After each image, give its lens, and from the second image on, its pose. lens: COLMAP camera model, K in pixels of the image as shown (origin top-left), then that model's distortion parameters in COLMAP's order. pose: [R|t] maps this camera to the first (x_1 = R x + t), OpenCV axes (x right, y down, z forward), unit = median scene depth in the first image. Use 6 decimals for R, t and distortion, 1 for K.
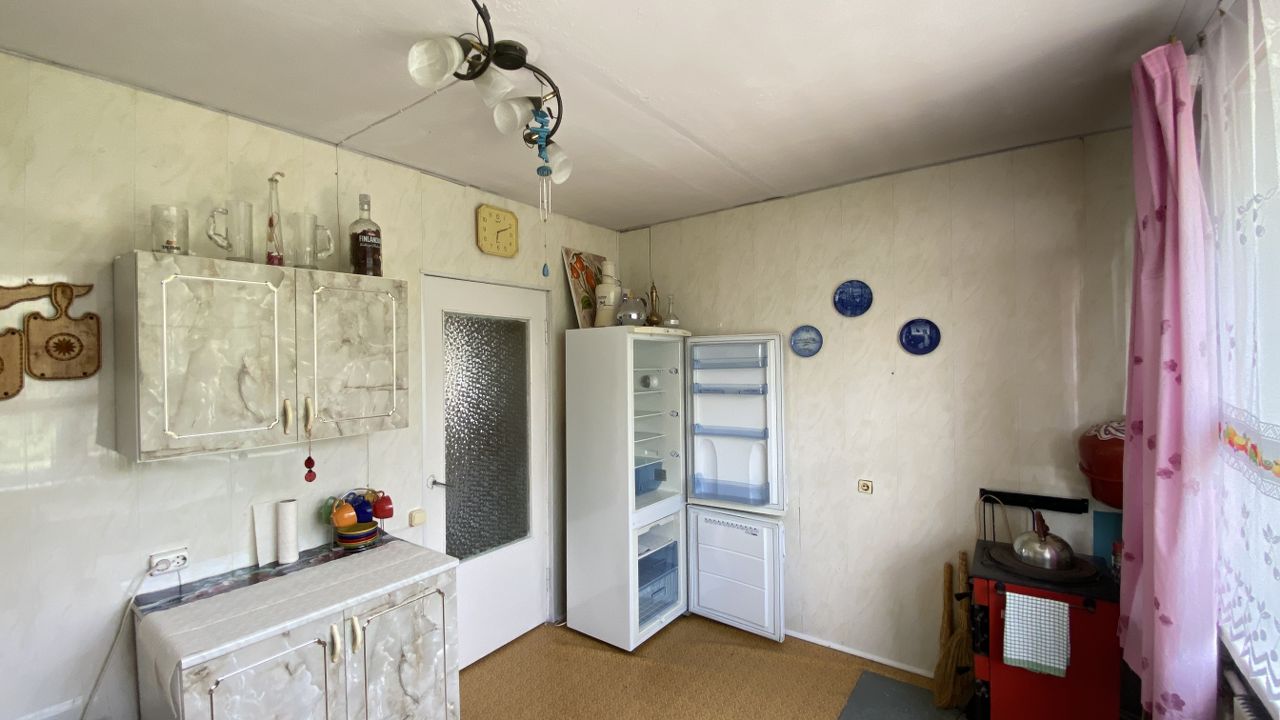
lens RADIAL K [[518.0, 0, 633.7], [0, 518.0, 361.7], [0, 0, 1]] dist [0.031312, -0.025960]
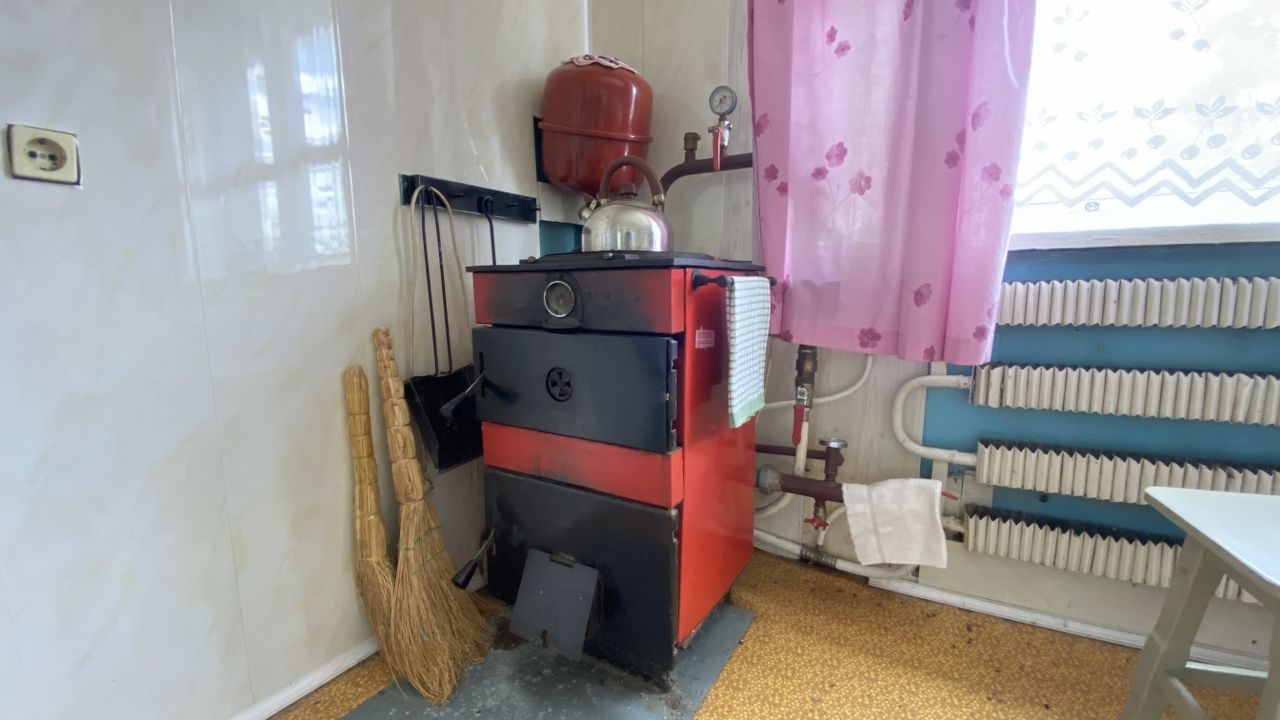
lens RADIAL K [[499.6, 0, 641.6], [0, 499.6, 366.8], [0, 0, 1]] dist [0.012542, -0.022261]
pose [[-0.101279, -0.131188, 0.986171, 0.173927], [0.004958, 0.991189, 0.132365, 0.289148], [-0.994846, 0.018295, -0.099736, 0.705368]]
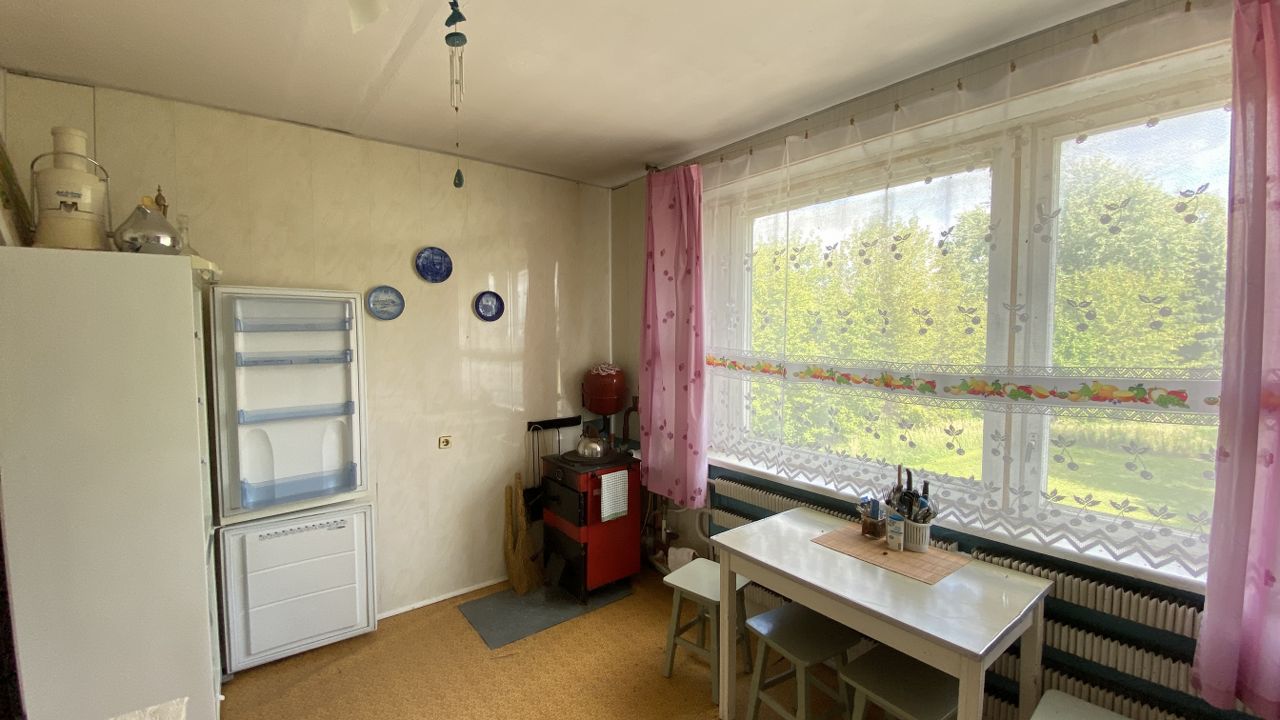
lens RADIAL K [[518.0, 0, 633.7], [0, 518.0, 361.7], [0, 0, 1]] dist [0.031312, -0.025960]
pose [[0.265449, -0.037341, 0.963402, -0.456584], [-0.001619, 0.999231, 0.039176, 0.028505], [-0.964124, -0.011959, 0.265184, 0.320823]]
